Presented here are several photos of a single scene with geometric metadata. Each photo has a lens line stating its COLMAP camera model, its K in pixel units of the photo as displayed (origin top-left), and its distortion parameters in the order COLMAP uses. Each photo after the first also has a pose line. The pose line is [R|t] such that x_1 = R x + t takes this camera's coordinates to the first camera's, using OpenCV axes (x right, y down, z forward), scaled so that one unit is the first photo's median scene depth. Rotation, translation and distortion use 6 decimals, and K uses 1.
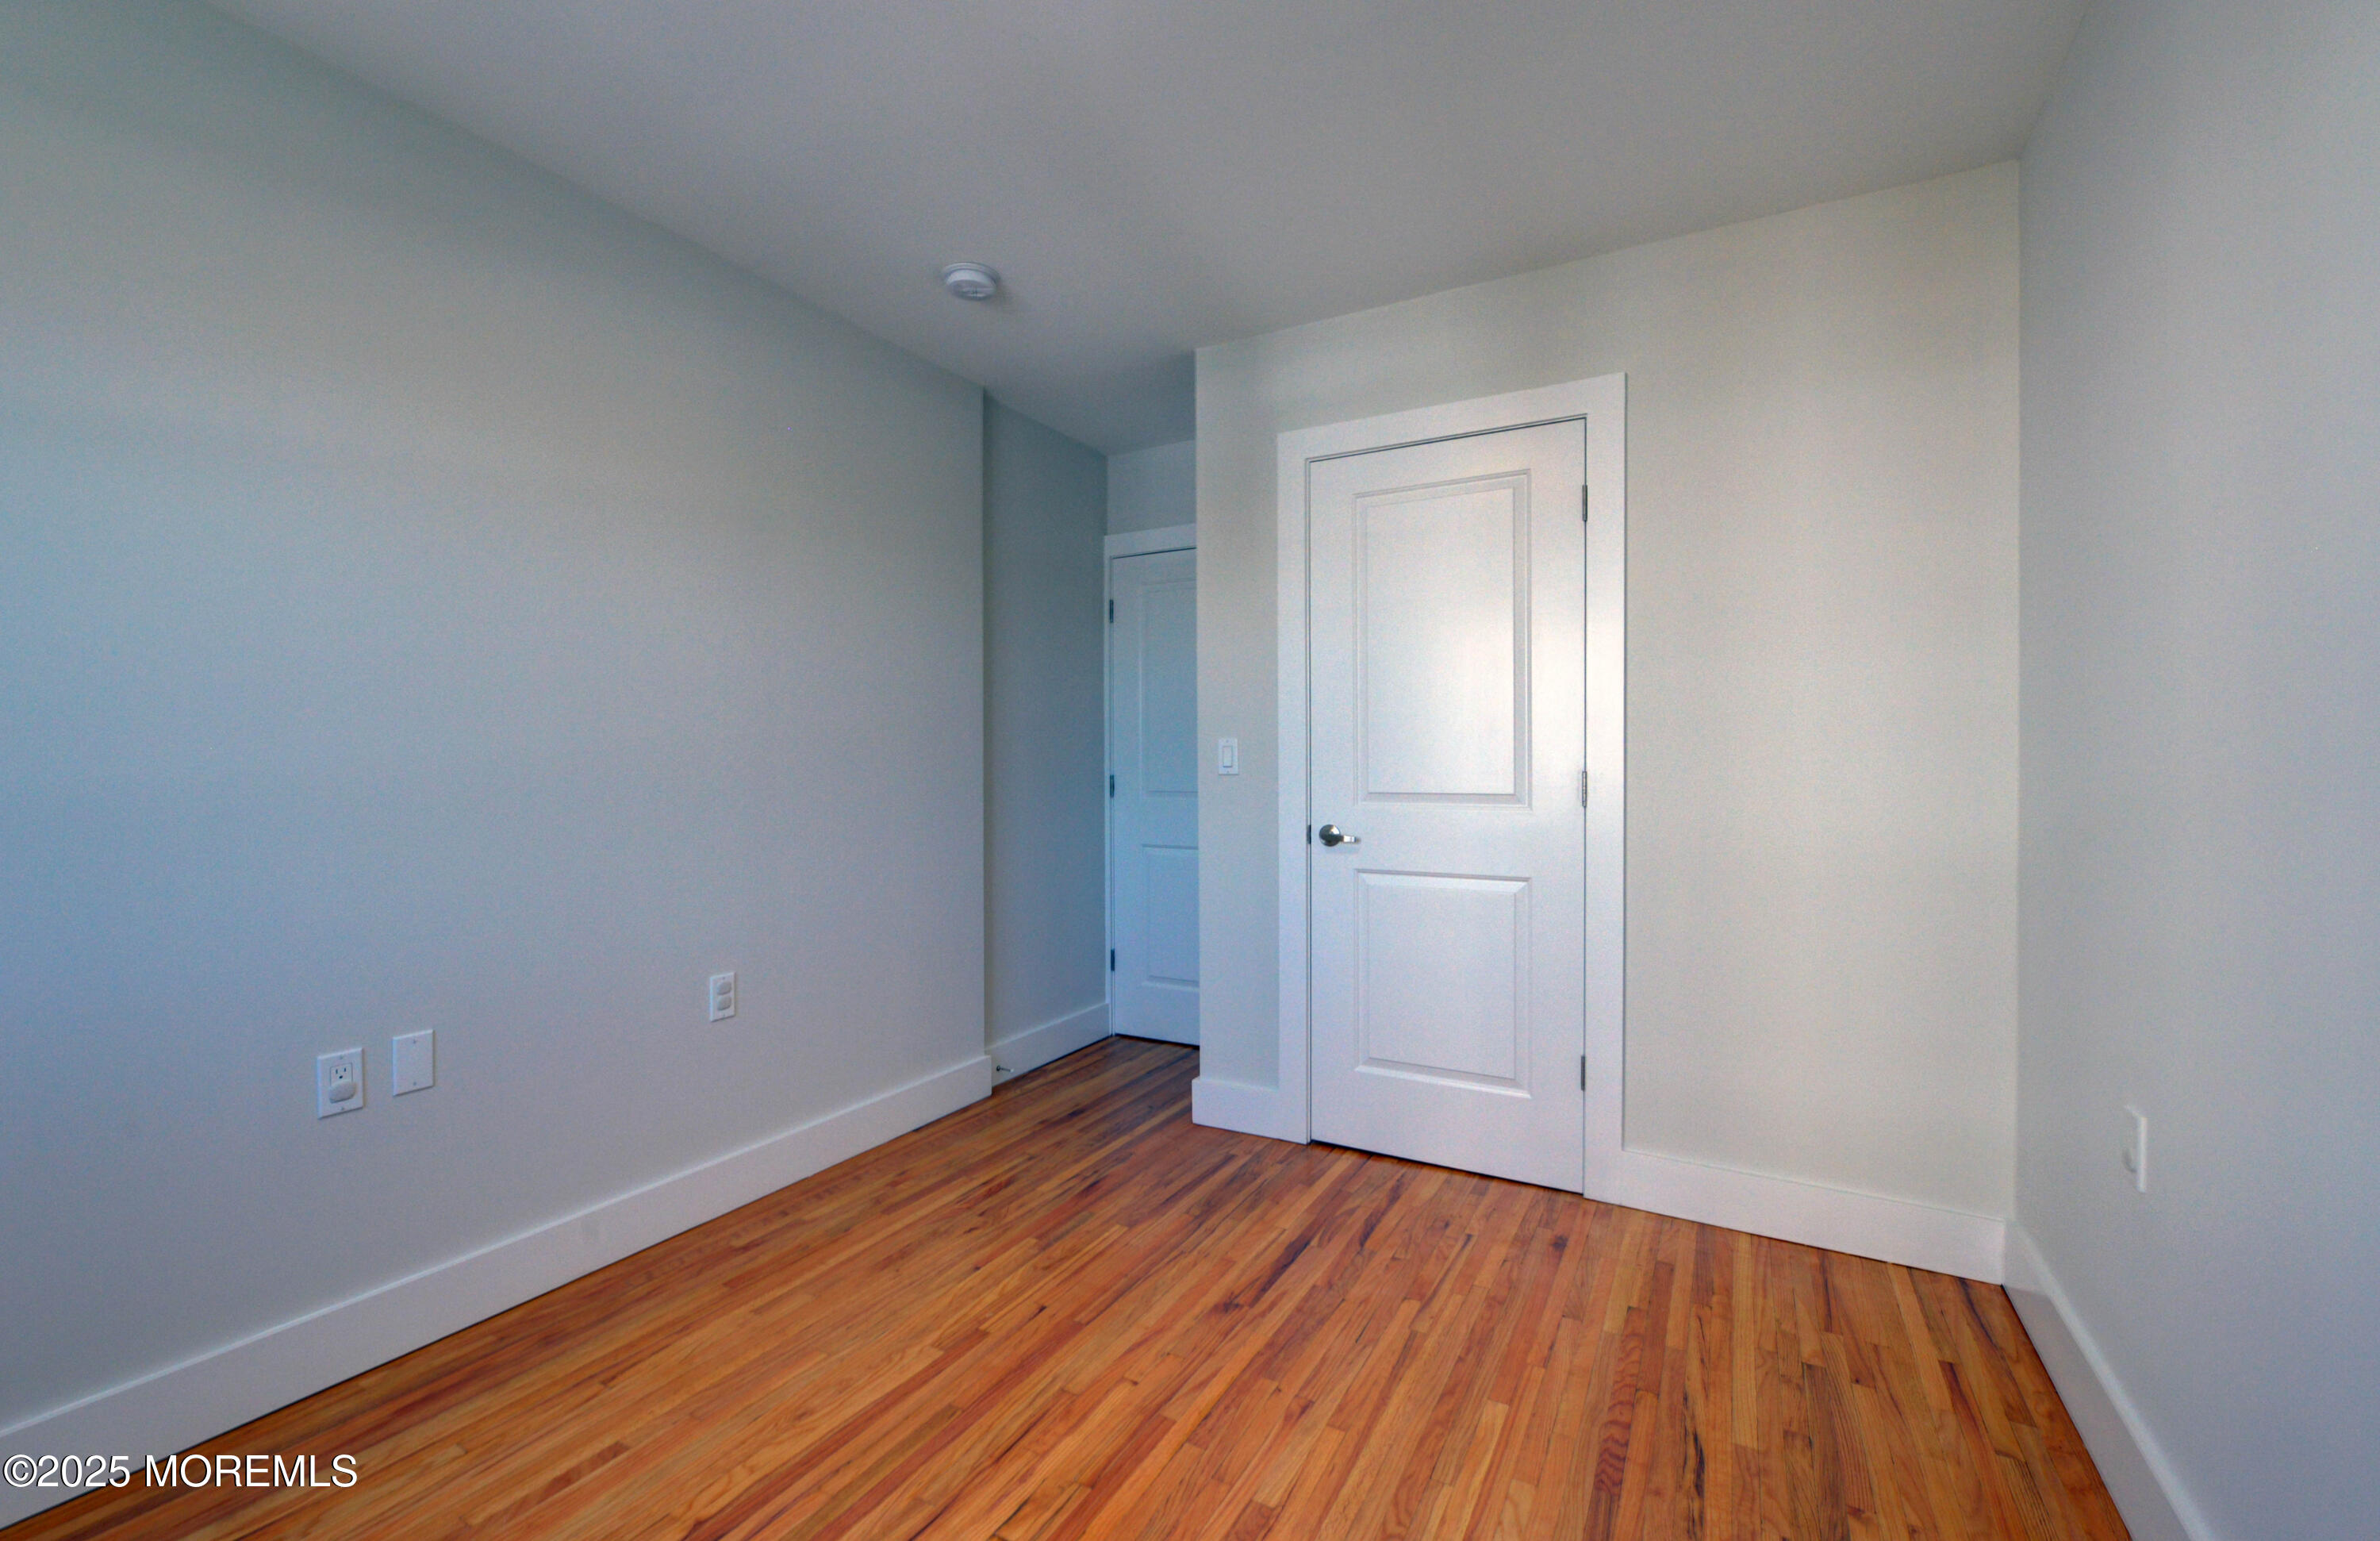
lens RADIAL K [[1033.8, 0, 1193.7], [0, 1033.8, 780.3], [0, 0, 1]] dist [-0.003990, 0.000061]
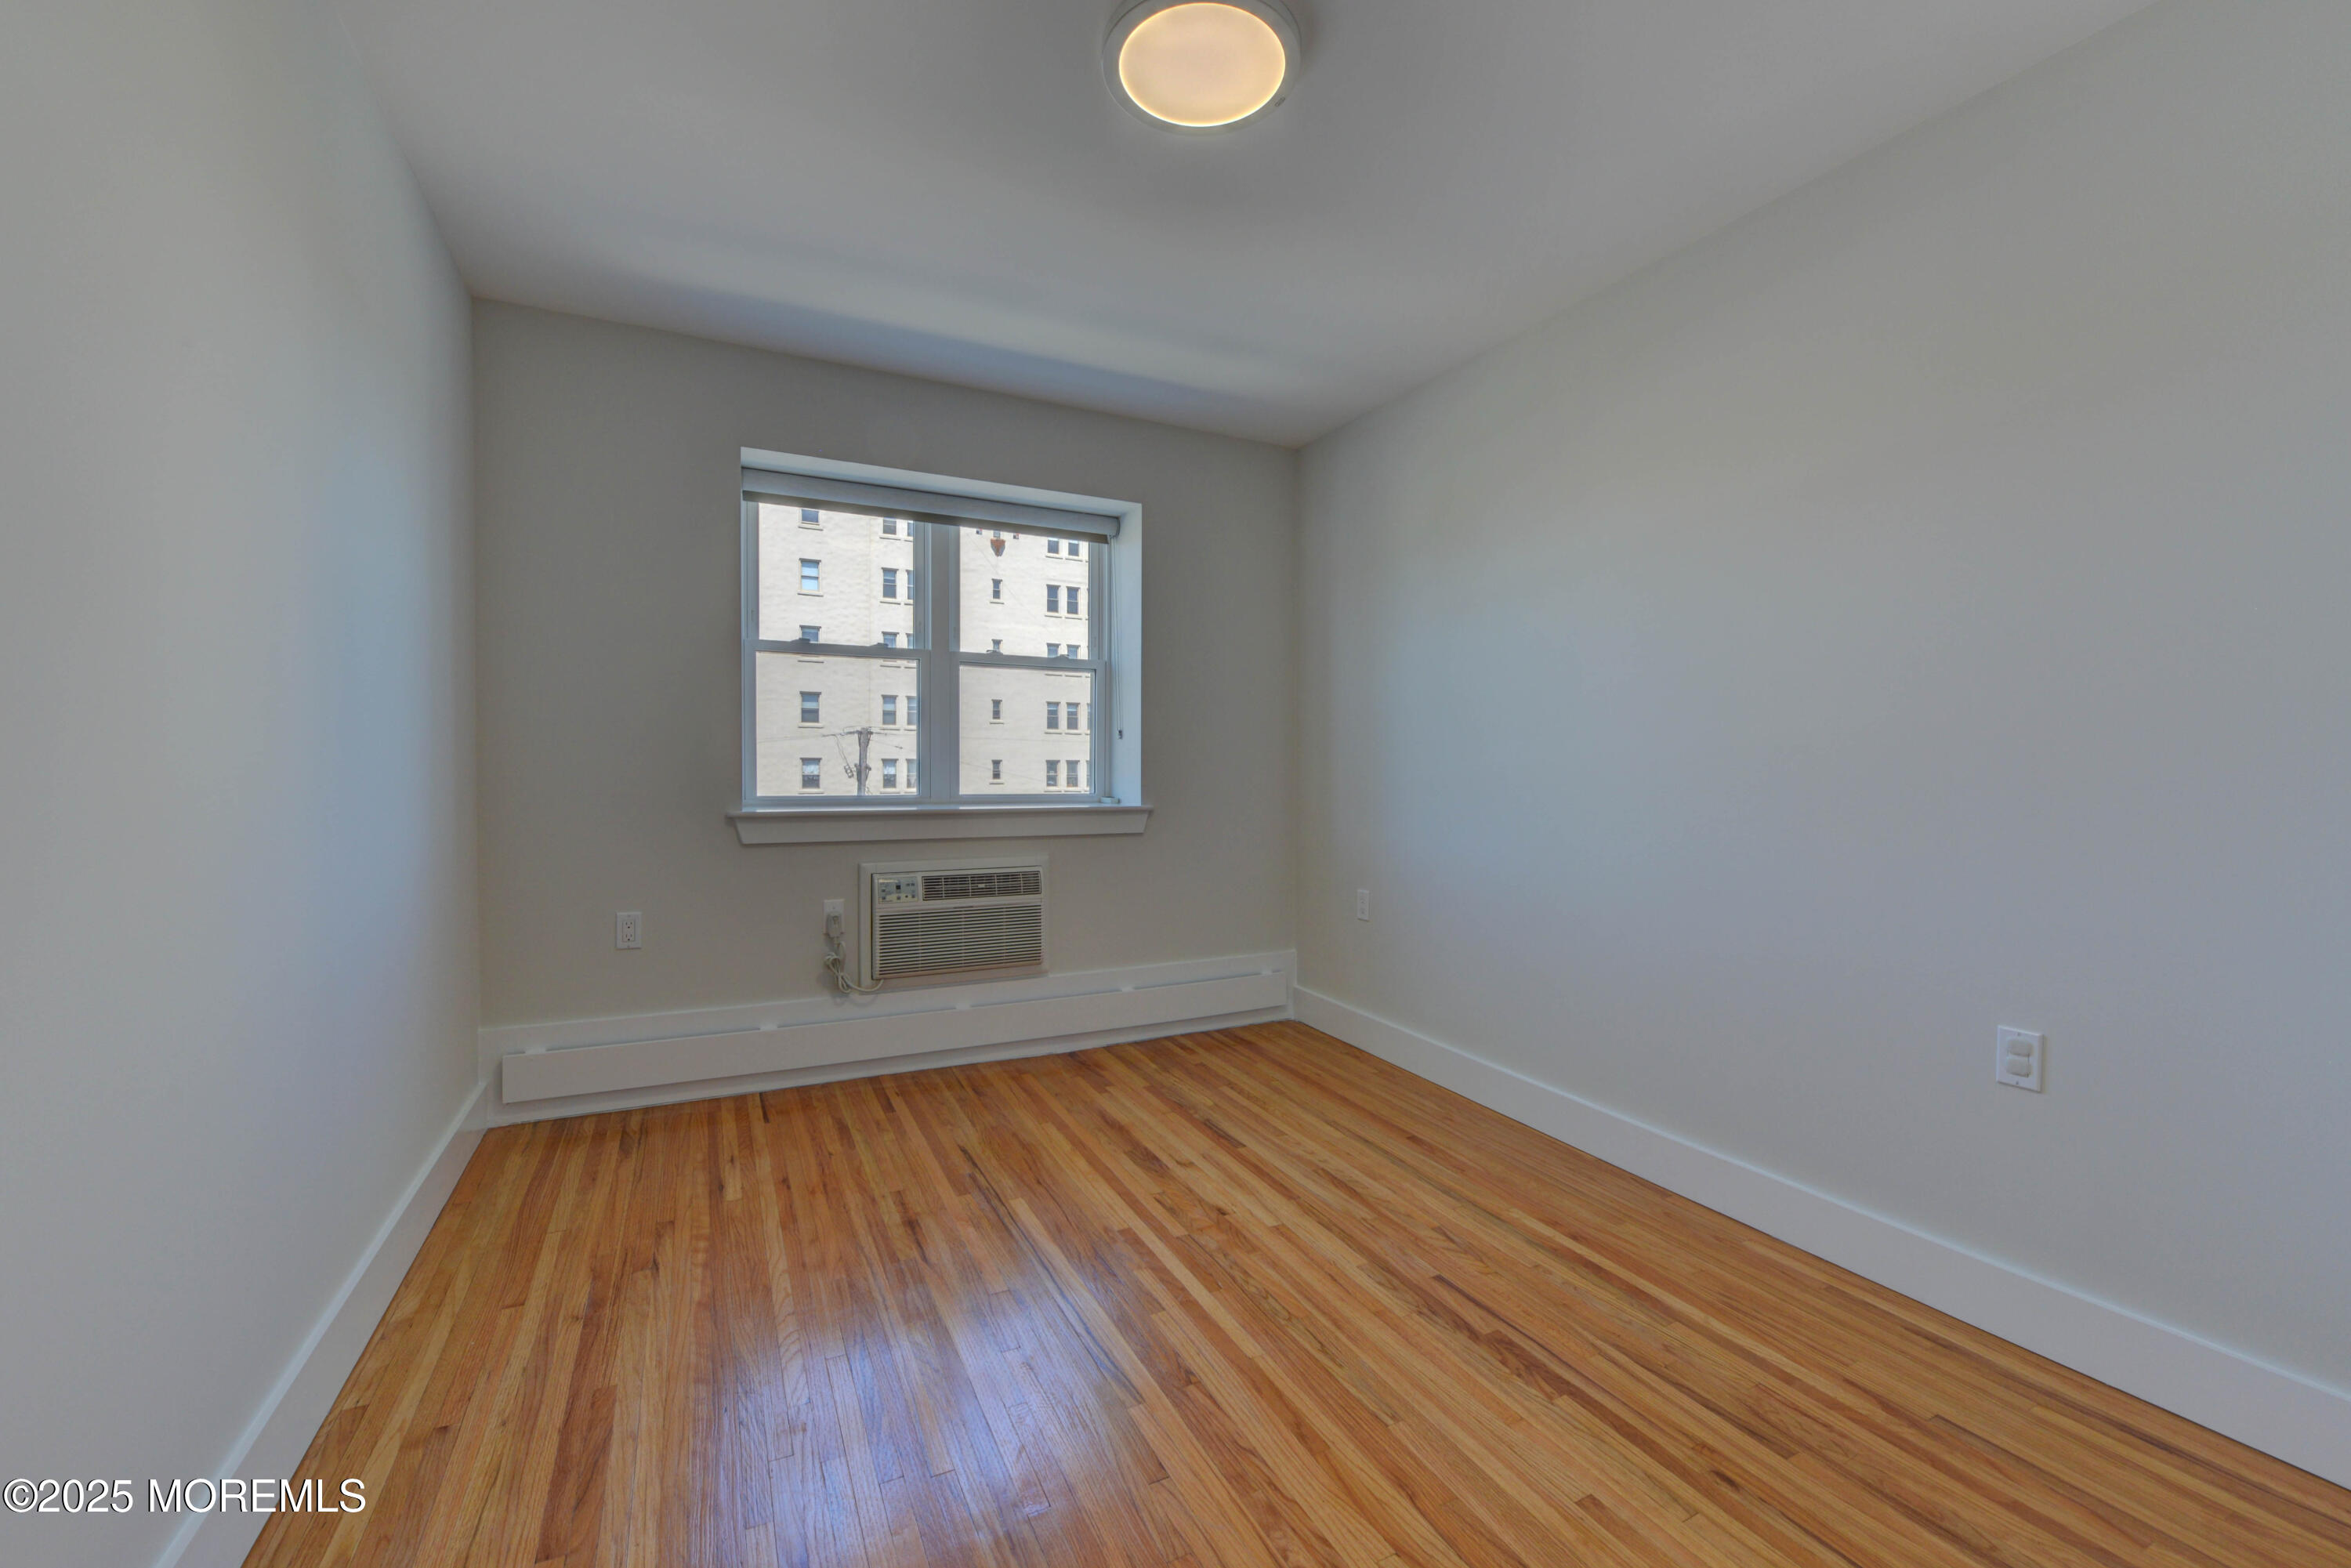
lens RADIAL K [[938.6, 0, 1165.4], [0, 938.6, 763.1], [0, 0, 1]] dist [-0.003390, -0.001823]
pose [[-0.568274, 0.006183, -0.822816, 0.775022], [-0.009253, 0.999861, 0.013904, -0.020123], [0.822787, 0.015514, -0.568138, 1.437582]]
